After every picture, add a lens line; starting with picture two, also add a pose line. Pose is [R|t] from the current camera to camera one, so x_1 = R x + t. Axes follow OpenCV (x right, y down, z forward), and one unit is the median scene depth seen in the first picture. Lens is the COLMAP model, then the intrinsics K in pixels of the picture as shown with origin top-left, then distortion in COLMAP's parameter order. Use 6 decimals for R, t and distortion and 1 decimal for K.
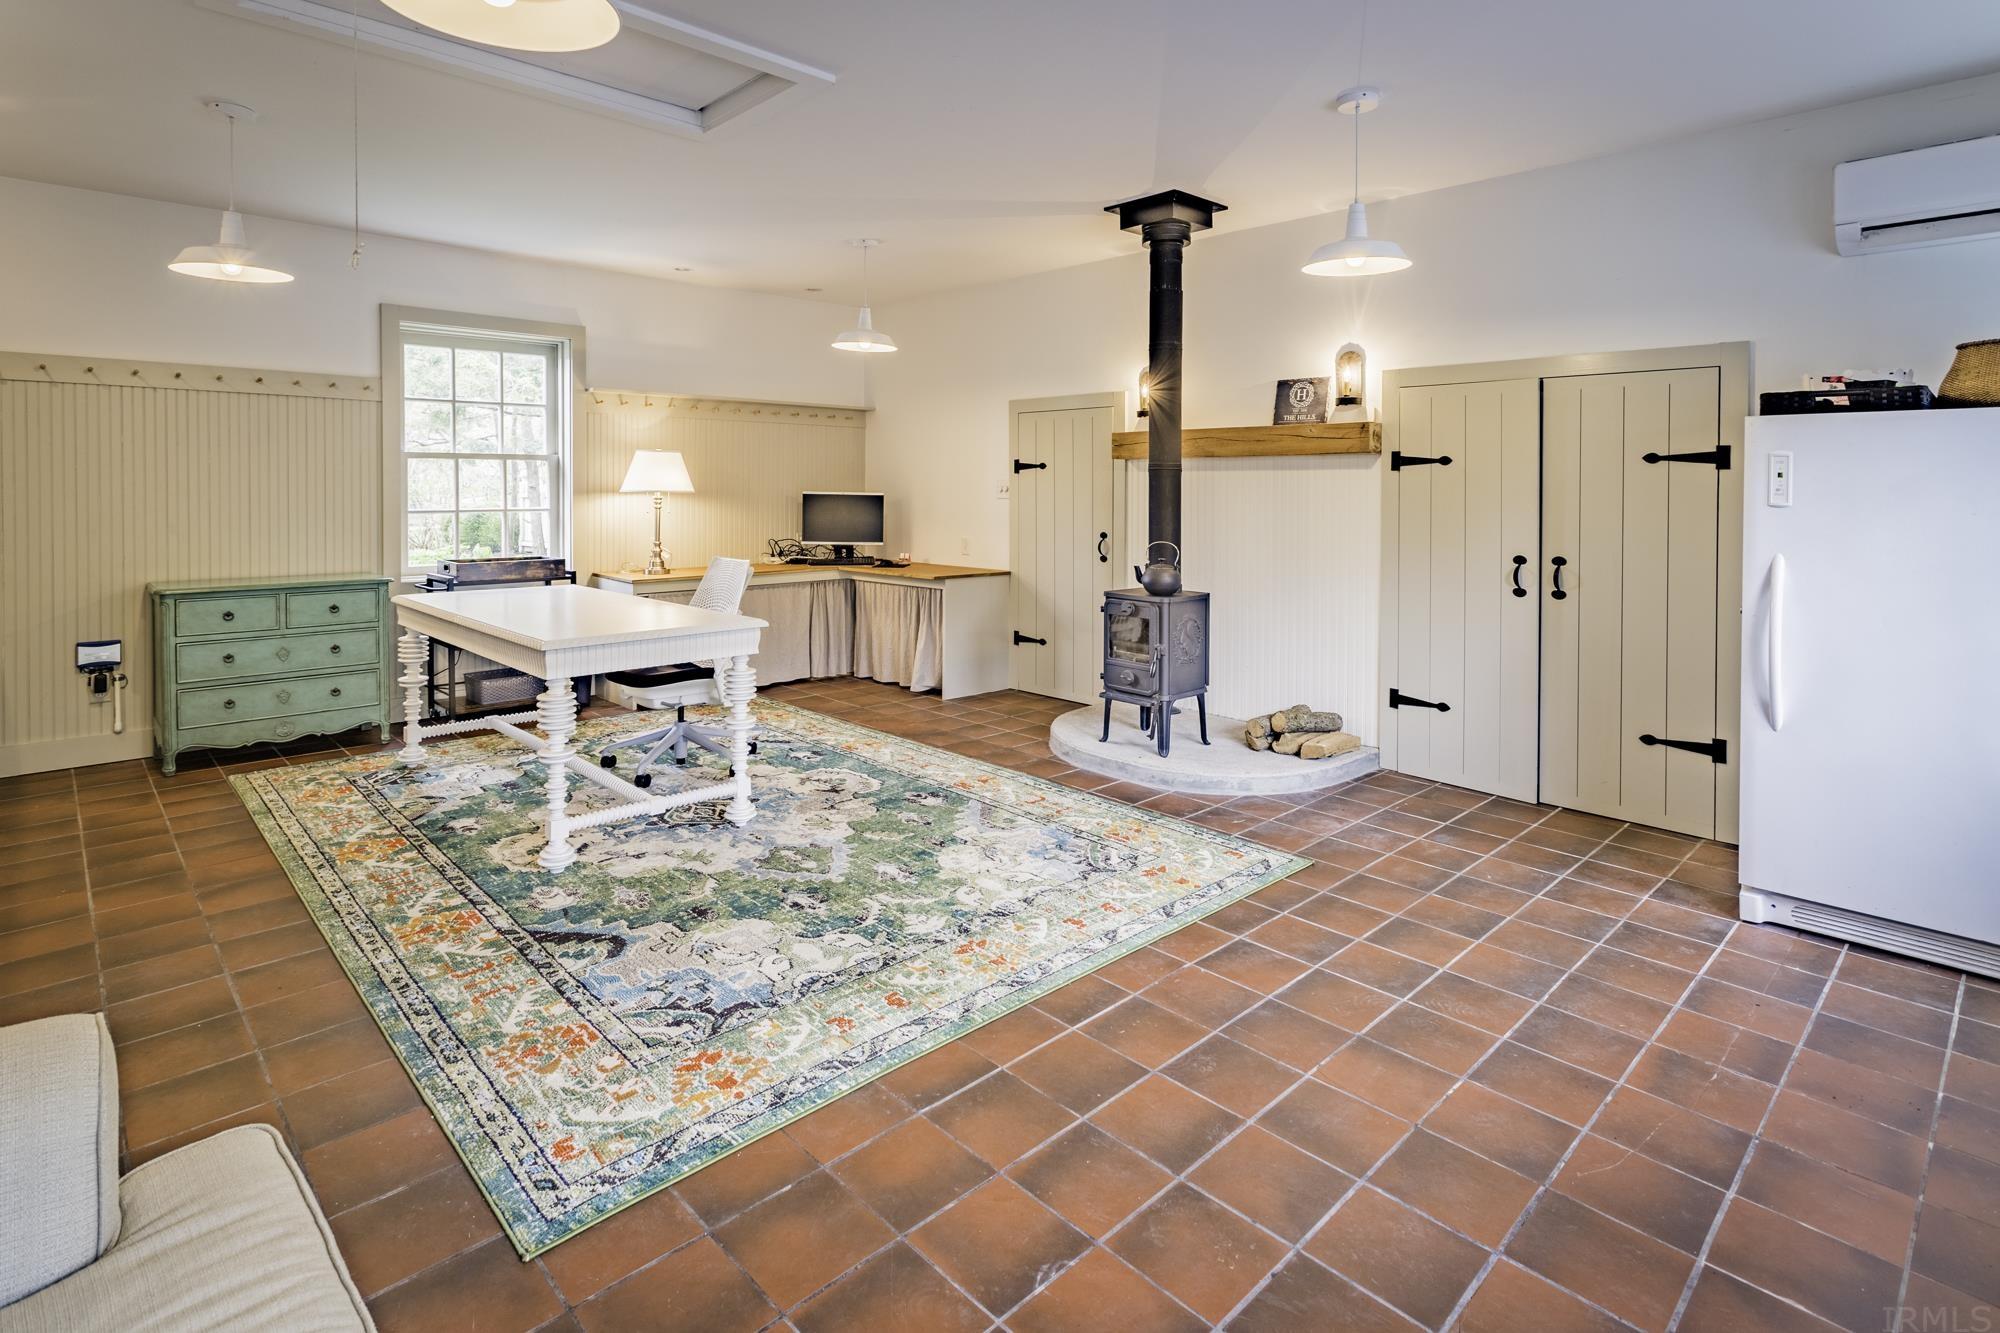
lens RADIAL K [[989.3, 0, 1063.6], [0, 989.3, 664.9], [0, 0, 1]] dist [0.000902, 0.000711]
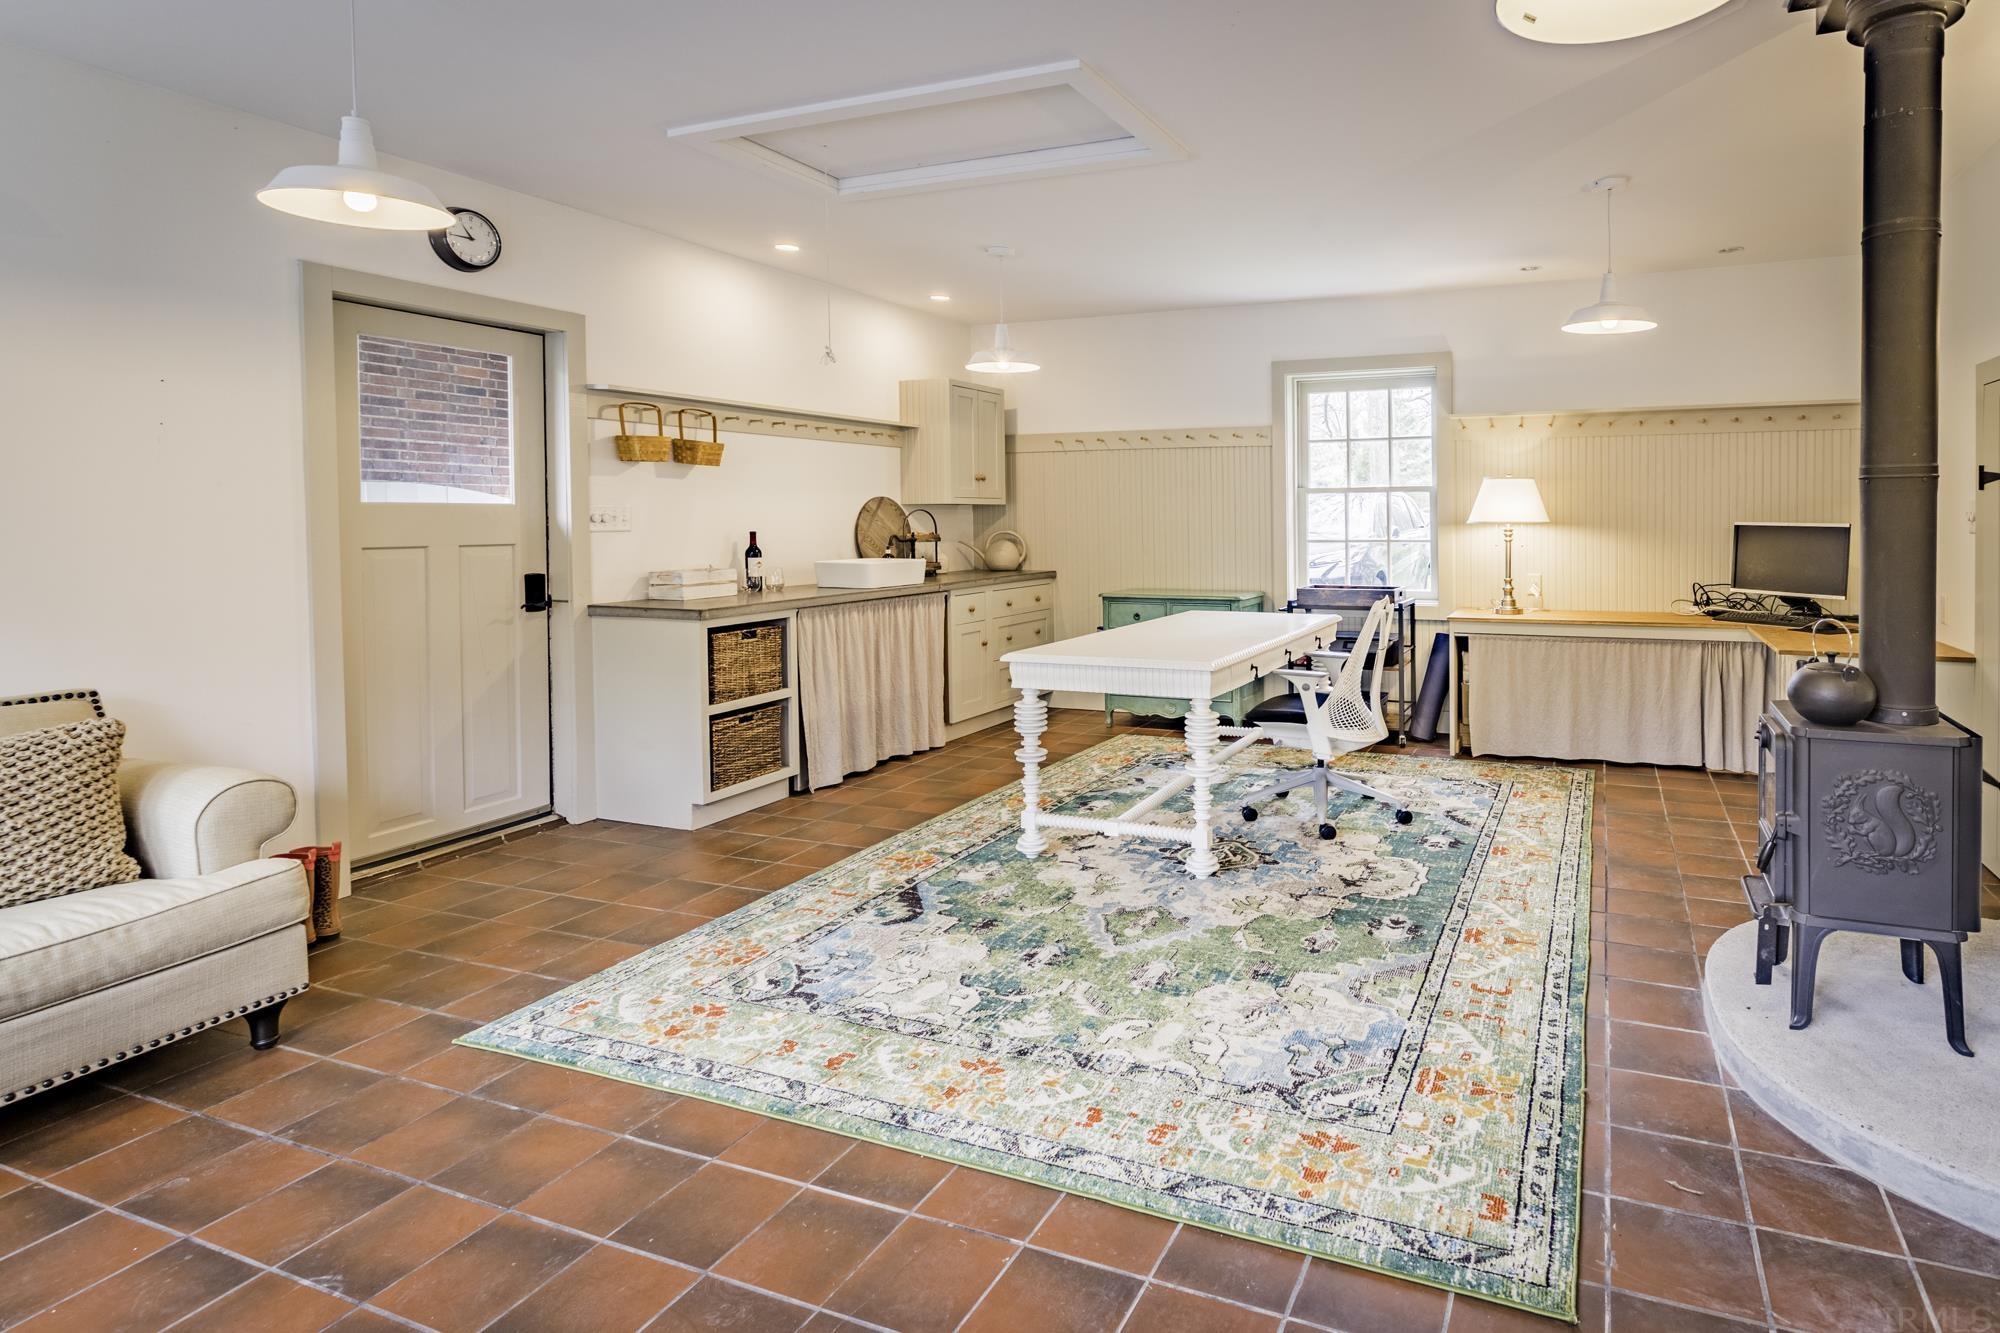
lens RADIAL K [[976.1, 0, 1000.0], [0, 976.1, 666.5], [0, 0, 1]] dist [0.002351, 0.001364]
pose [[0.403705, 0.131743, -0.905354, 0.601064], [-0.155801, 0.985023, 0.073863, -0.108583], [0.901526, 0.111237, 0.418184, 0.618245]]
